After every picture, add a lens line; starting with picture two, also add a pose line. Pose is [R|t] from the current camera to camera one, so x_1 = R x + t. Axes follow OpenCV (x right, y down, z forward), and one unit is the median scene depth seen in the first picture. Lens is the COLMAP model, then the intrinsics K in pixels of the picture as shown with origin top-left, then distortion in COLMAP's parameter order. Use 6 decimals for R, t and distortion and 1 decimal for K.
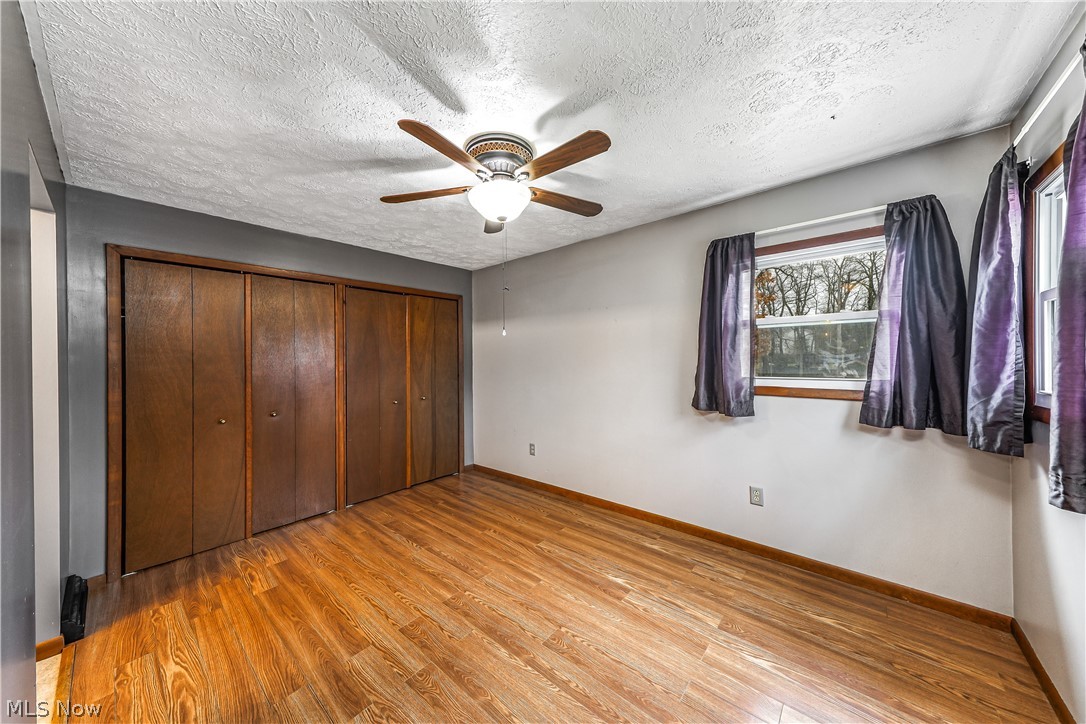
lens RADIAL K [[374.6, 0, 545.8], [0, 374.6, 363.4], [0, 0, 1]] dist [-0.008069, -0.000077]
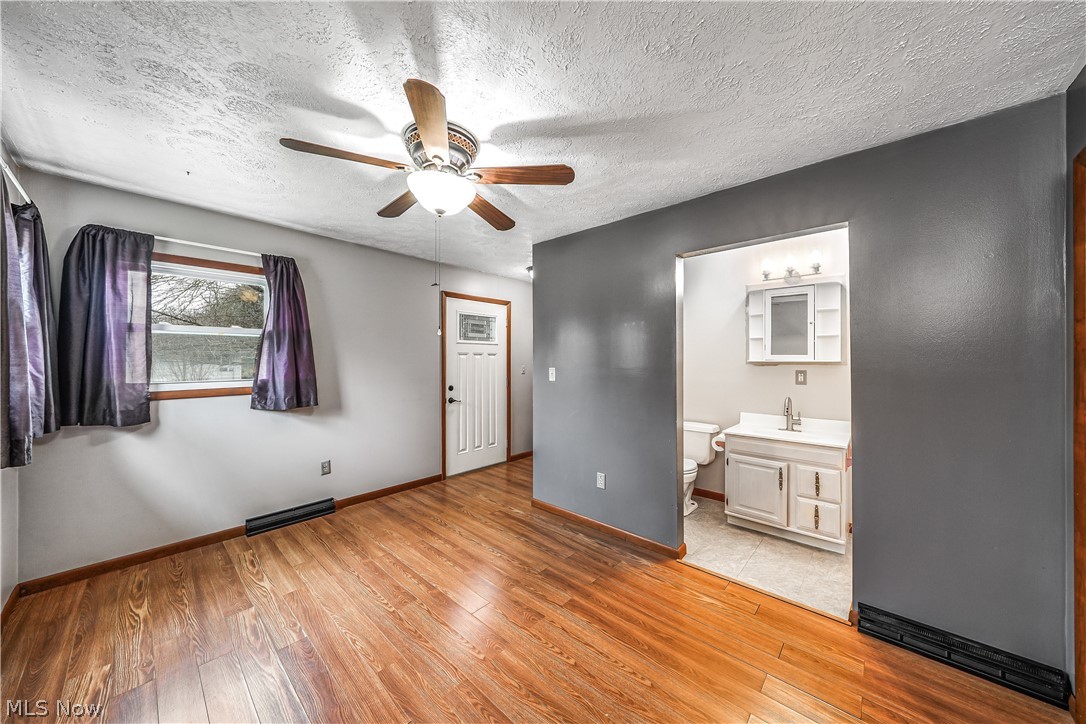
lens RADIAL K [[374.6, 0, 545.8], [0, 374.6, 363.4], [0, 0, 1]] dist [-0.008069, -0.000077]
pose [[-0.999902, 0.007906, 0.011585, -0.413133], [0.008060, 0.999879, 0.013305, -0.016606], [-0.011478, 0.013397, -0.999844, 2.038490]]
